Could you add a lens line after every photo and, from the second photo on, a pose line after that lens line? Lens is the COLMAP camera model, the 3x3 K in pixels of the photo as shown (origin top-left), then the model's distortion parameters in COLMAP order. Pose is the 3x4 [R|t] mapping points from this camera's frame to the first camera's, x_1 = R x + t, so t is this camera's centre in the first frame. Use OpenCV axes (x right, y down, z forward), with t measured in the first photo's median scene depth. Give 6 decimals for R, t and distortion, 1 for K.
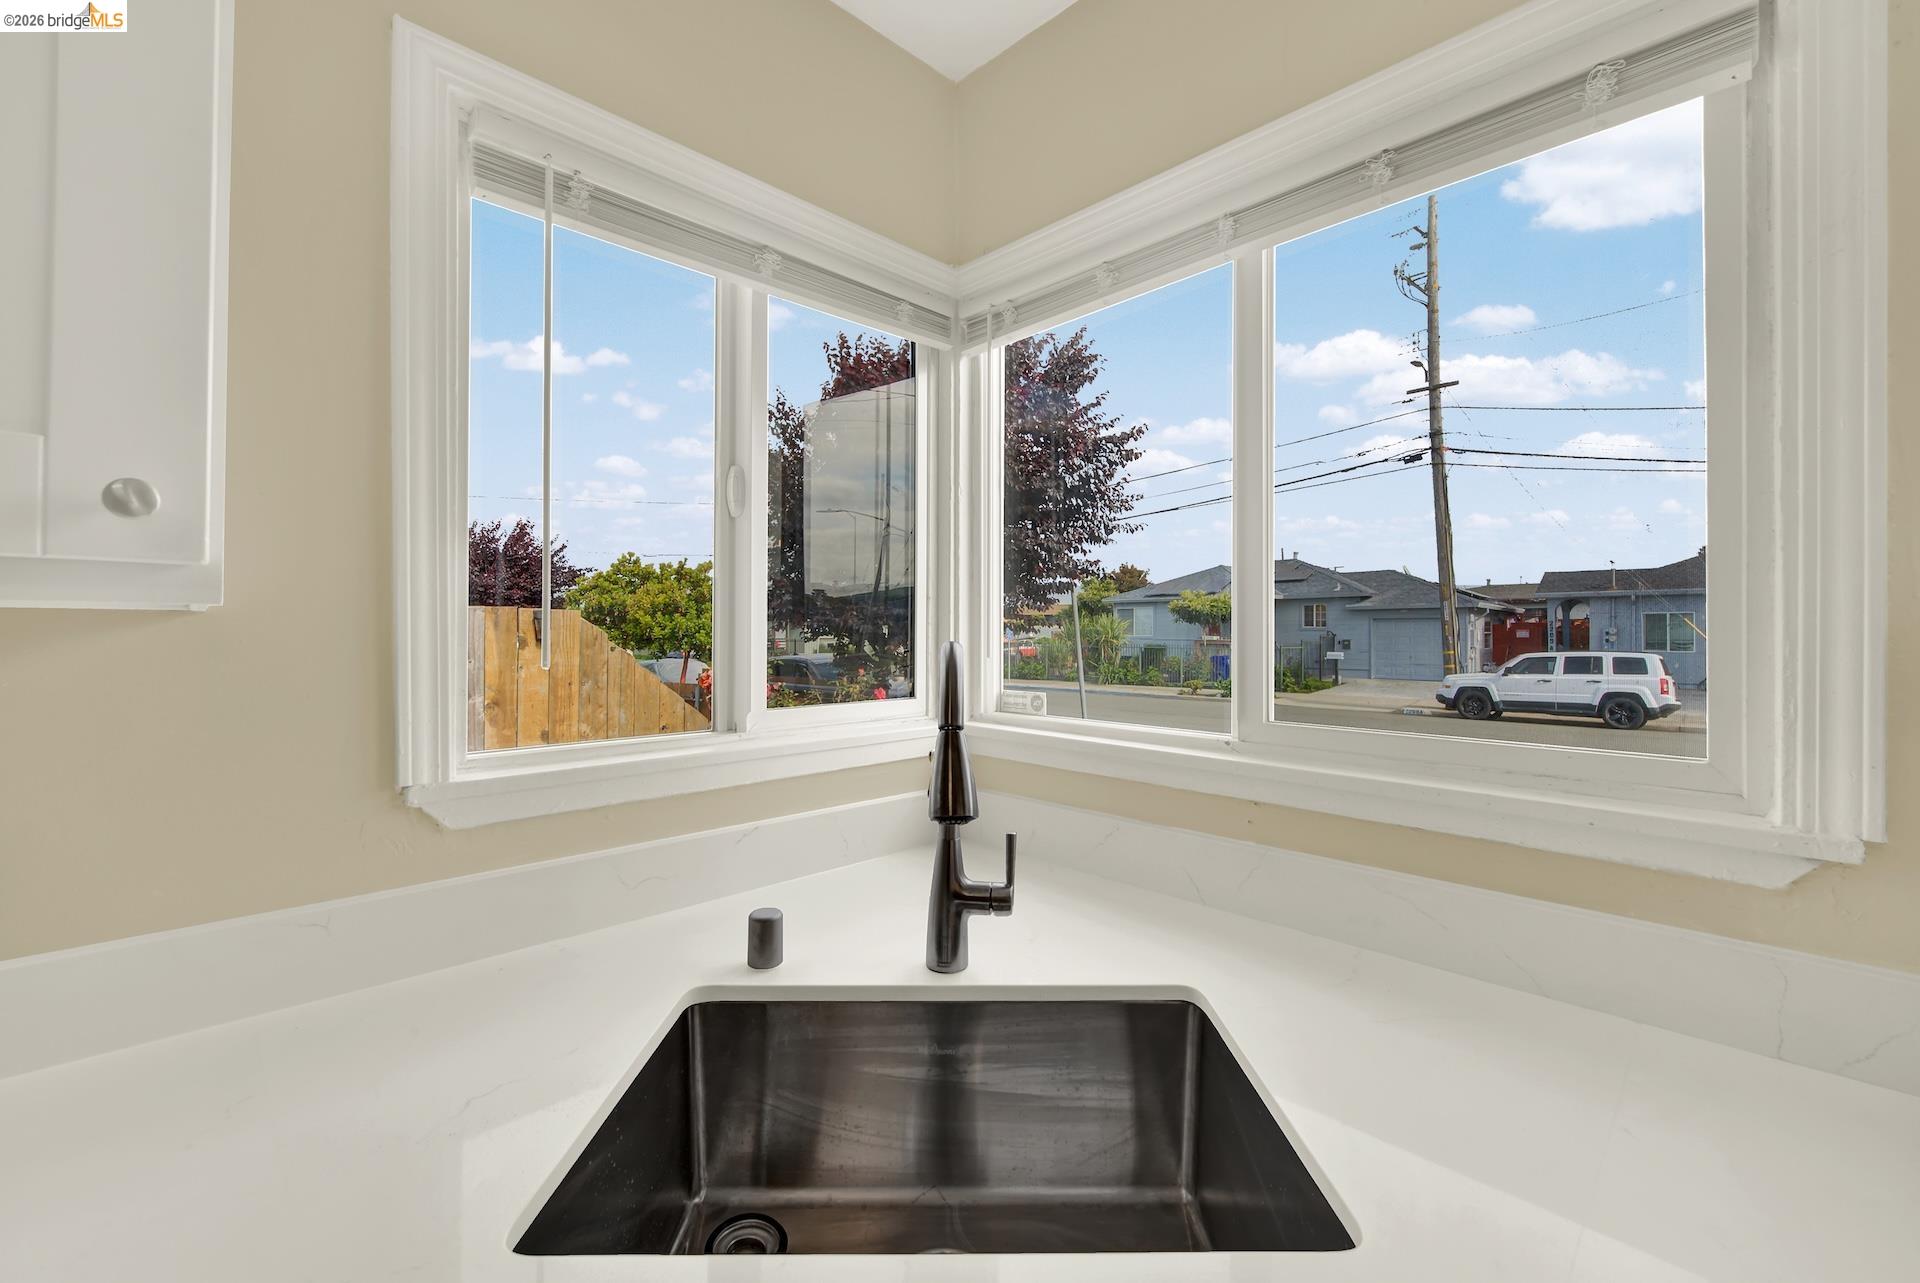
lens RADIAL K [[781.6, 0, 969.4], [0, 781.6, 621.2], [0, 0, 1]] dist [0.006460, -0.003554]
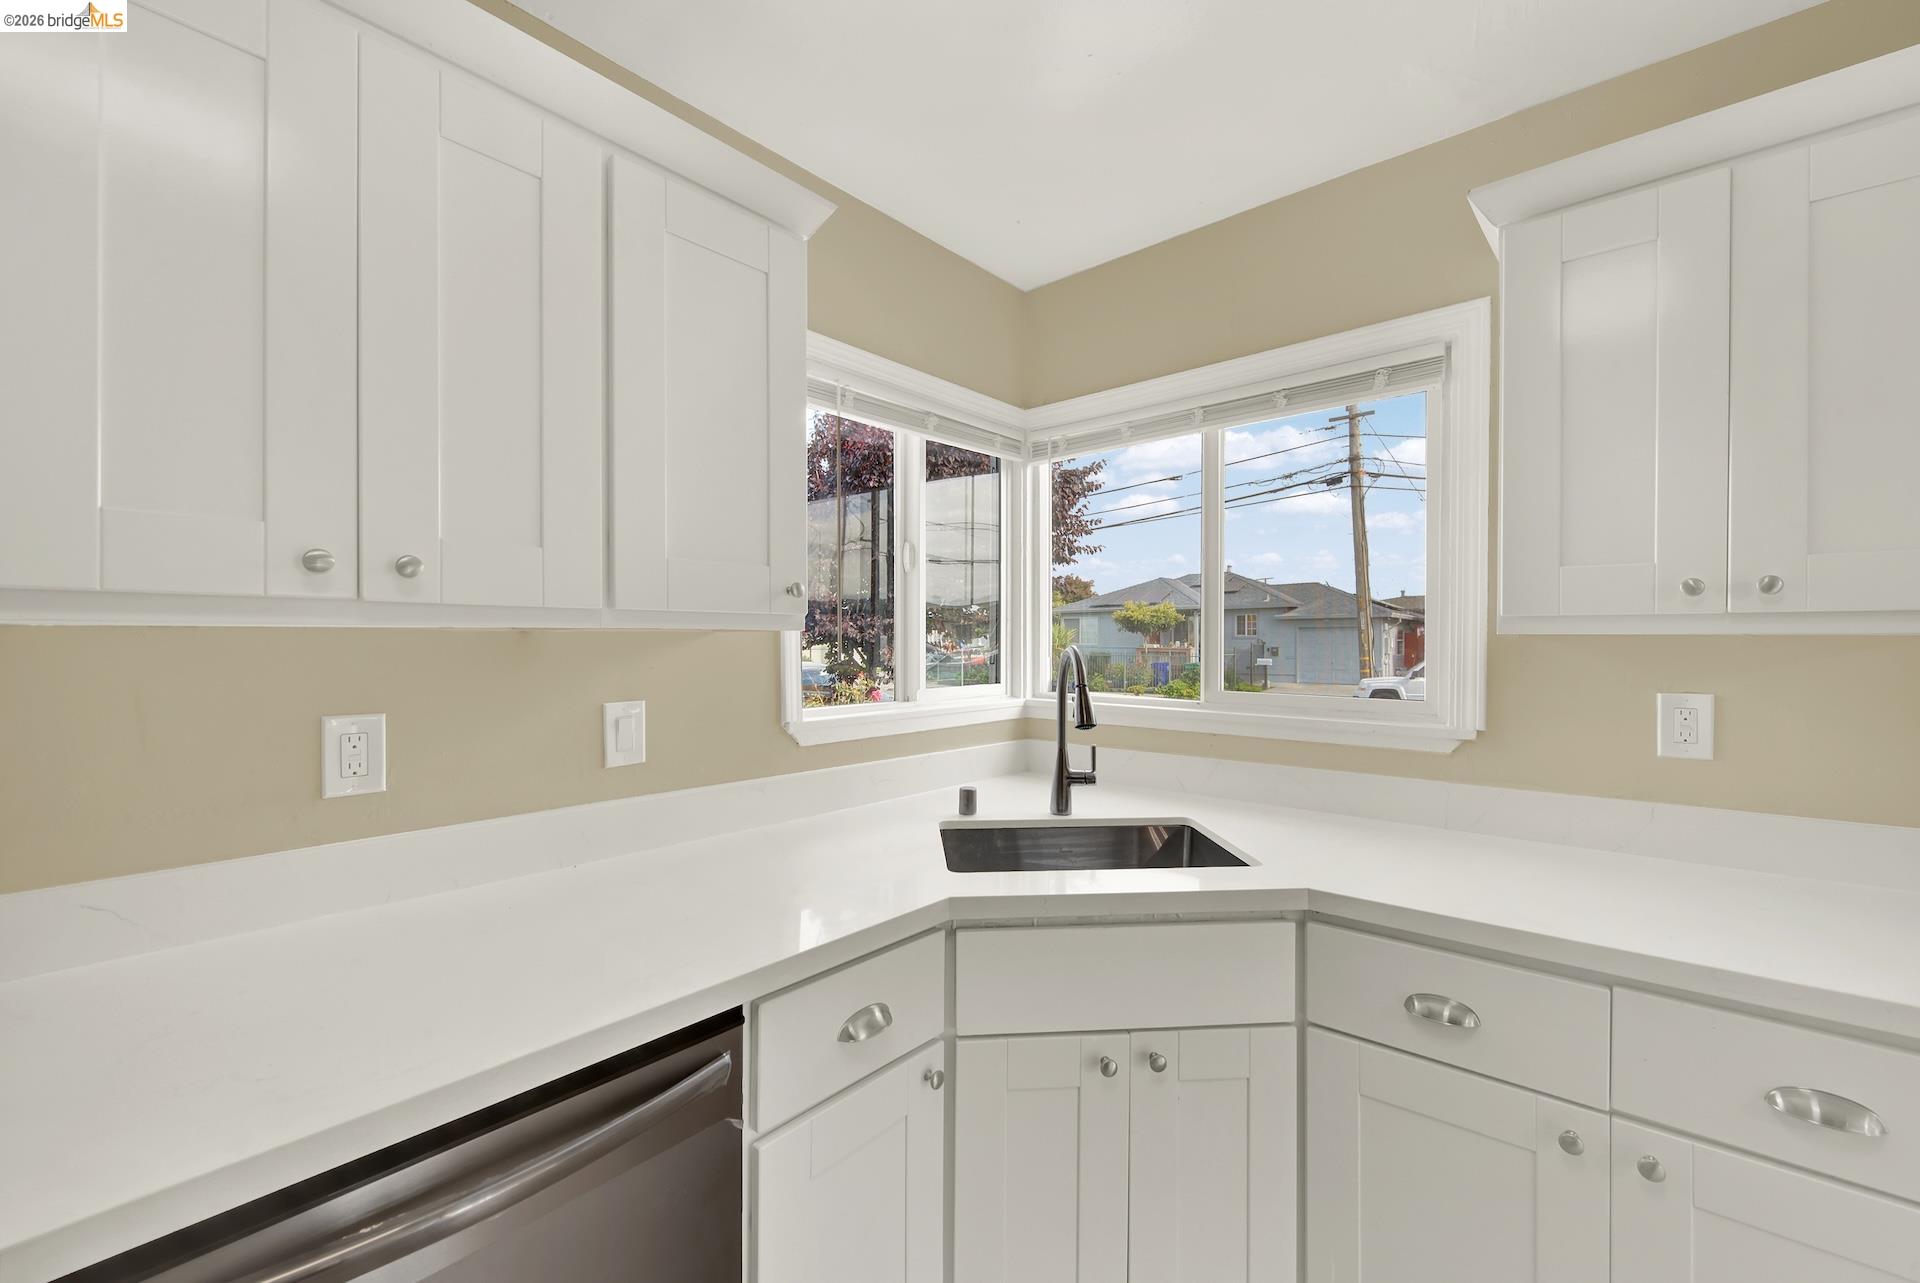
lens RADIAL K [[781.6, 0, 970.9], [0, 781.6, 643.9], [0, 0, 1]] dist [0.006460, -0.003554]
pose [[0.997008, -0.003546, 0.077217, -0.023960], [0.002202, 0.999845, 0.017475, -0.000807], [-0.077267, -0.017253, 0.996861, -0.054224]]
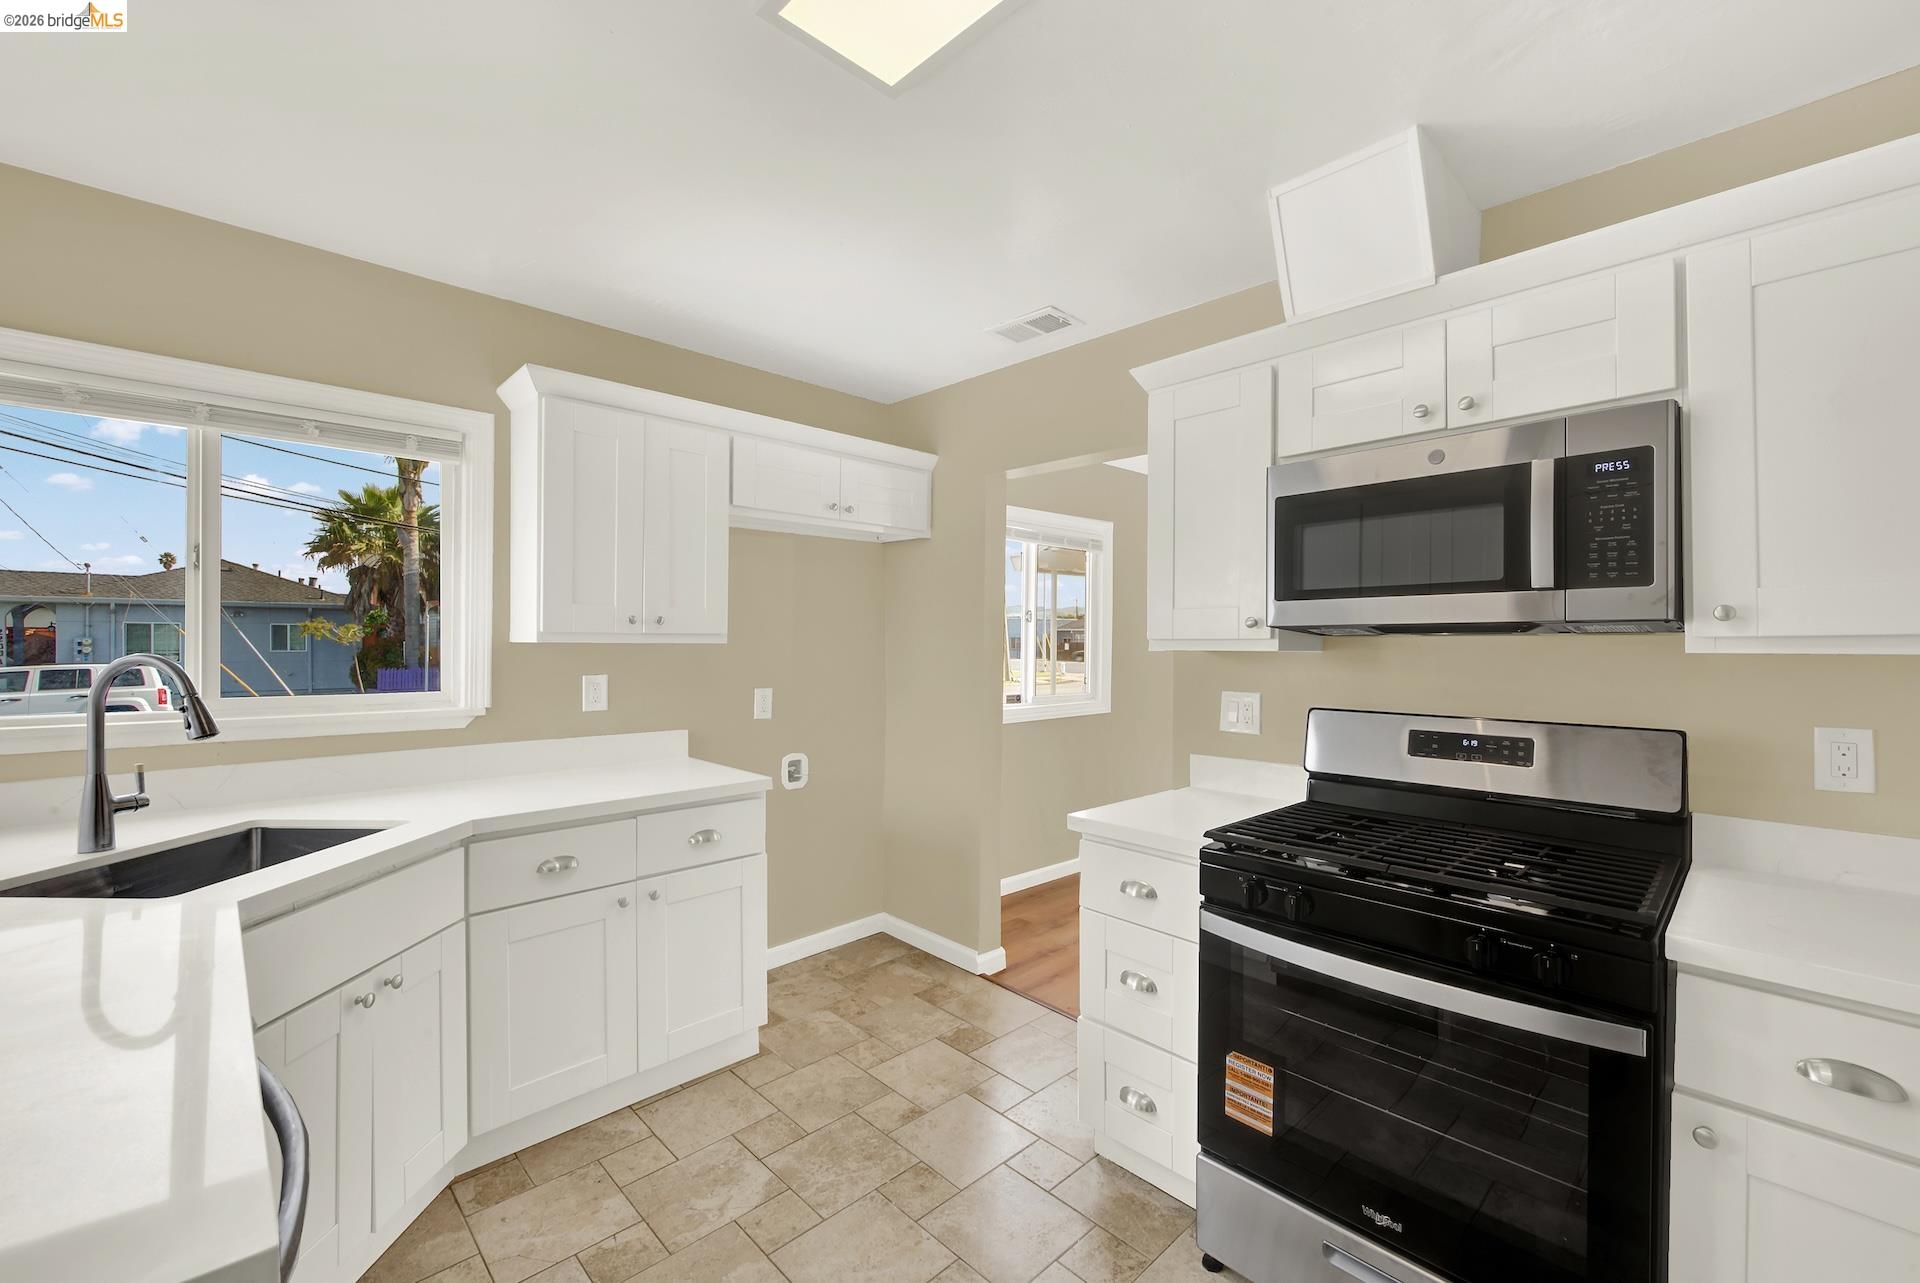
lens RADIAL K [[781.6, 0, 962.9], [0, 781.6, 659.1], [0, 0, 1]] dist [0.006460, -0.003554]
pose [[0.021839, -0.023185, 0.999493, -0.098258], [-0.012729, 0.999644, 0.023467, -0.001548], [-0.999680, -0.013236, 0.021536, -0.051485]]
